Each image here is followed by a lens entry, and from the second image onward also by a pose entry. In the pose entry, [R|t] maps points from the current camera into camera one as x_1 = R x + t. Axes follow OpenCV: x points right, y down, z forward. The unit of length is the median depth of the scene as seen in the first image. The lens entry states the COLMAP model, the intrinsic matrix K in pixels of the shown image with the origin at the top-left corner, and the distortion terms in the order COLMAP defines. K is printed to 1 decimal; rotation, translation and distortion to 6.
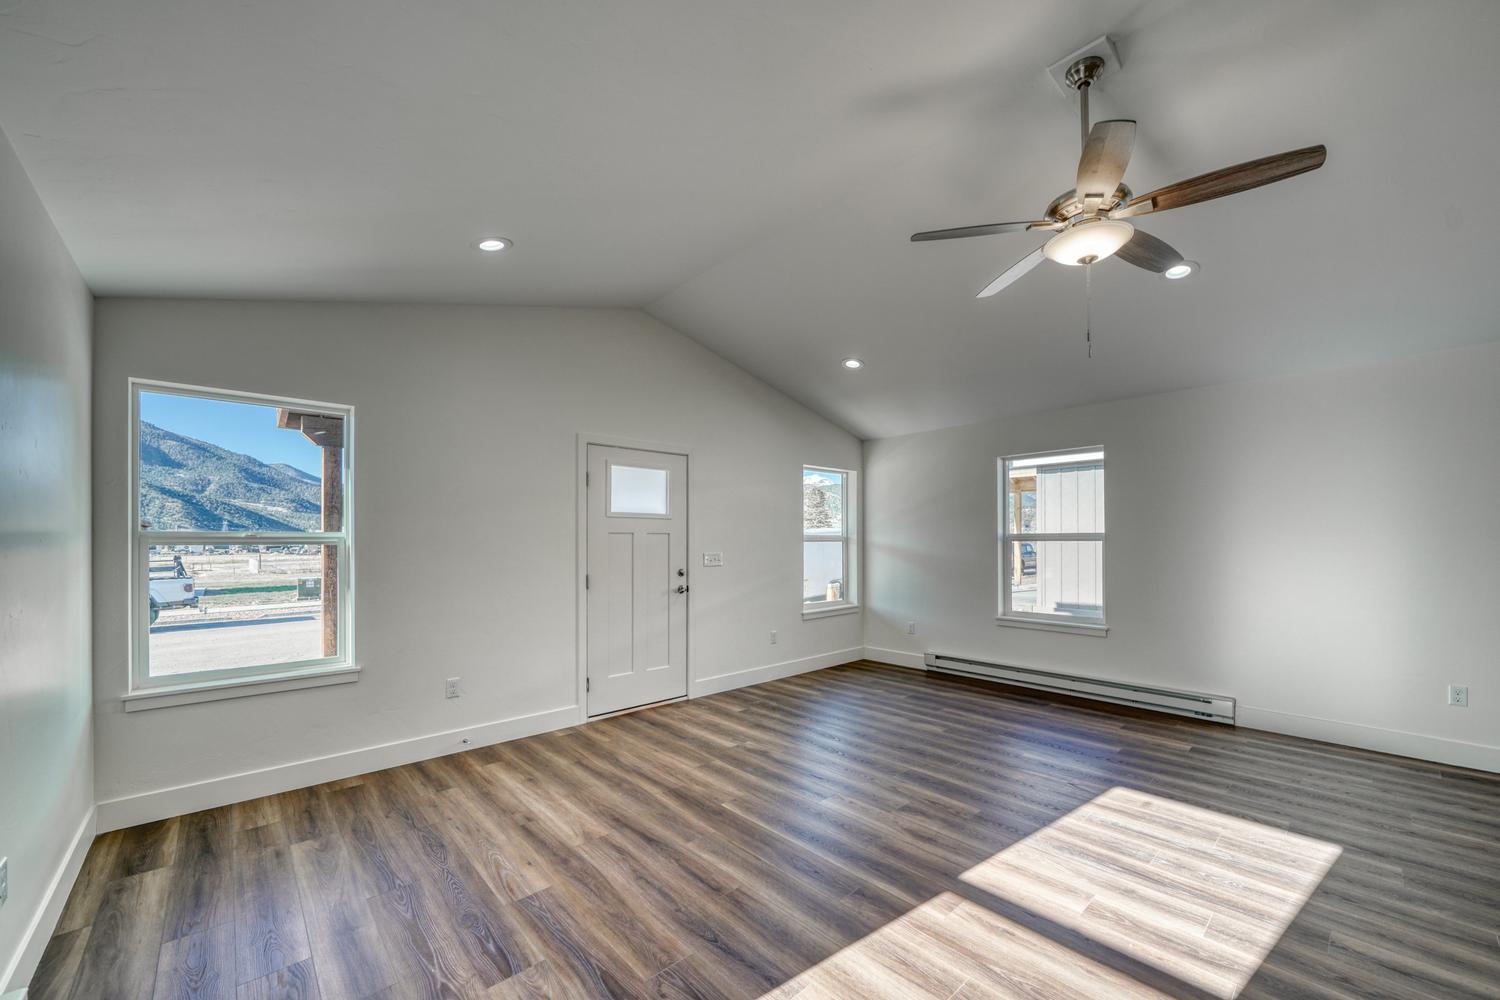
lens RADIAL K [[579.2, 0, 740.3], [0, 579.2, 540.4], [0, 0, 1]] dist [-0.000693, 0.000238]
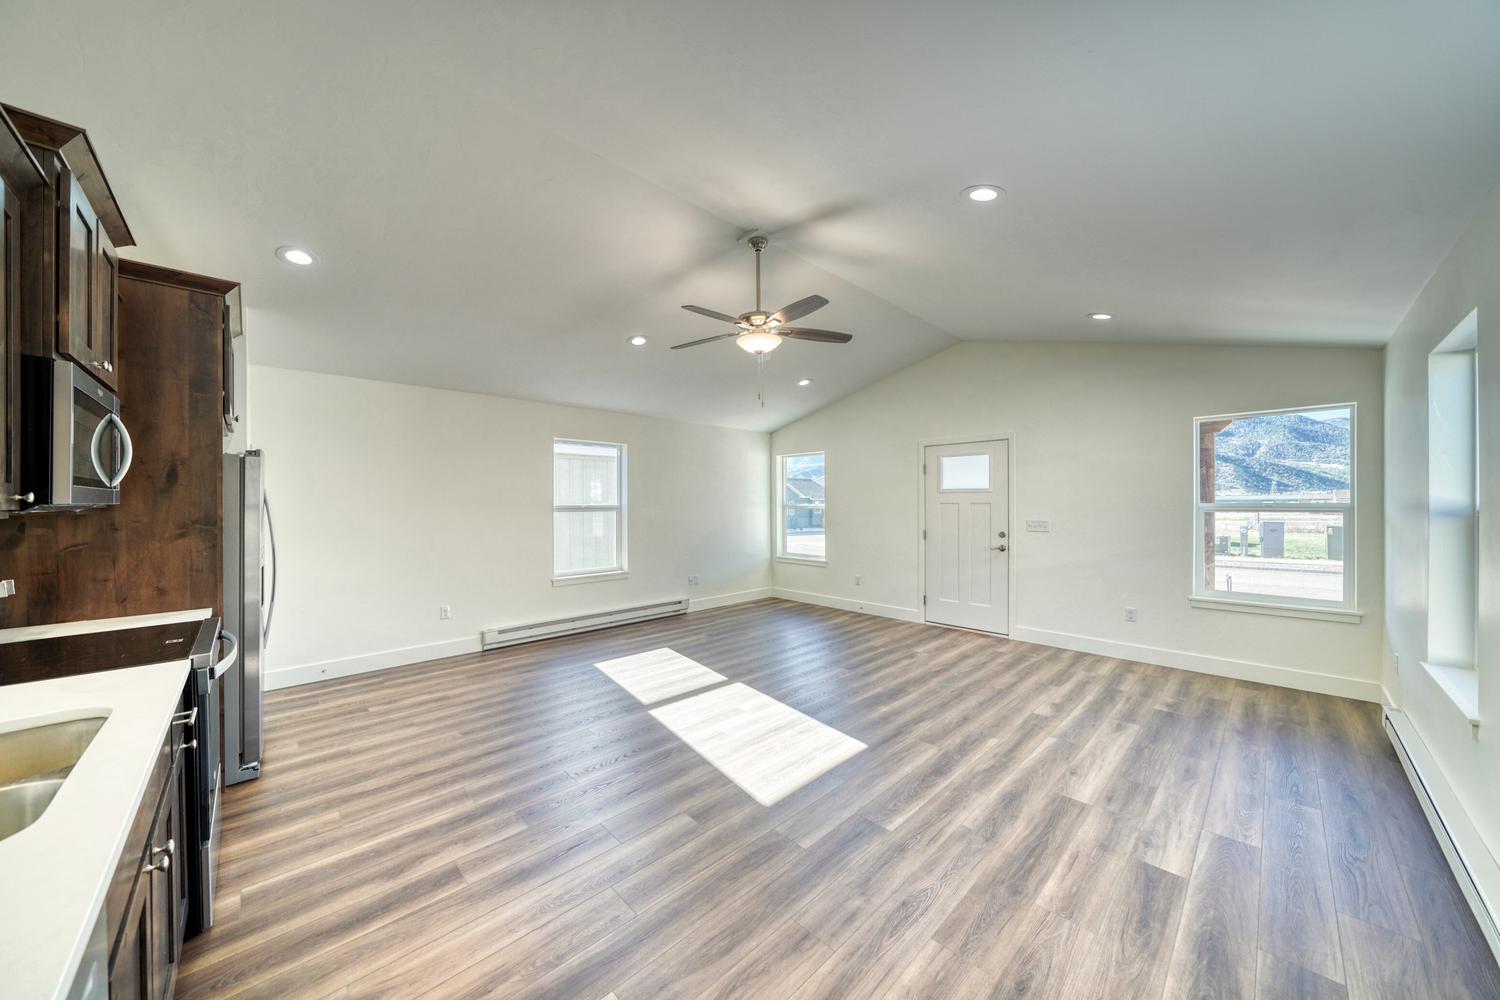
lens RADIAL K [[509.8, 0, 750.0], [0, 509.8, 500.0], [0, 0, 1]] dist [-0.000337, -0.000062]
pose [[0.041918, -0.003692, -0.999114, 1.107494], [0.005181, 0.999981, -0.003478, -0.019850], [0.999108, -0.005031, 0.041937, 0.472524]]
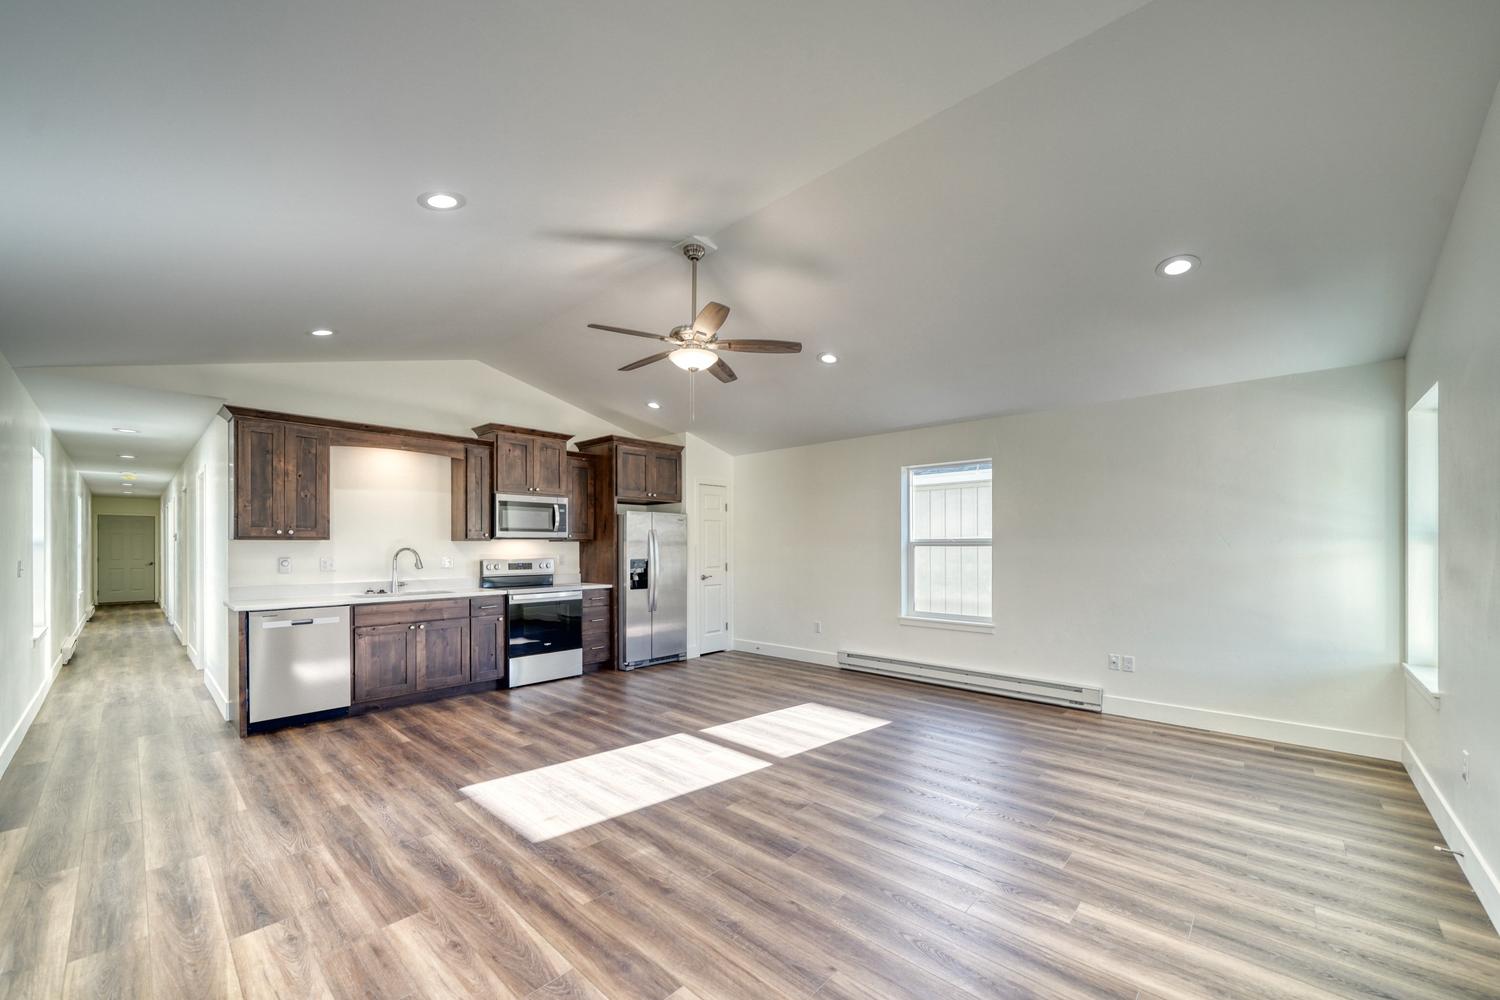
lens RADIAL K [[579.2, 0, 740.3], [0, 579.2, 540.4], [0, 0, 1]] dist [-0.000693, 0.000238]
pose [[-0.996022, 0.005528, -0.088939, 0.322752], [0.006688, 0.999896, -0.012746, 0.004833], [0.088859, -0.013290, -0.995956, 1.358847]]
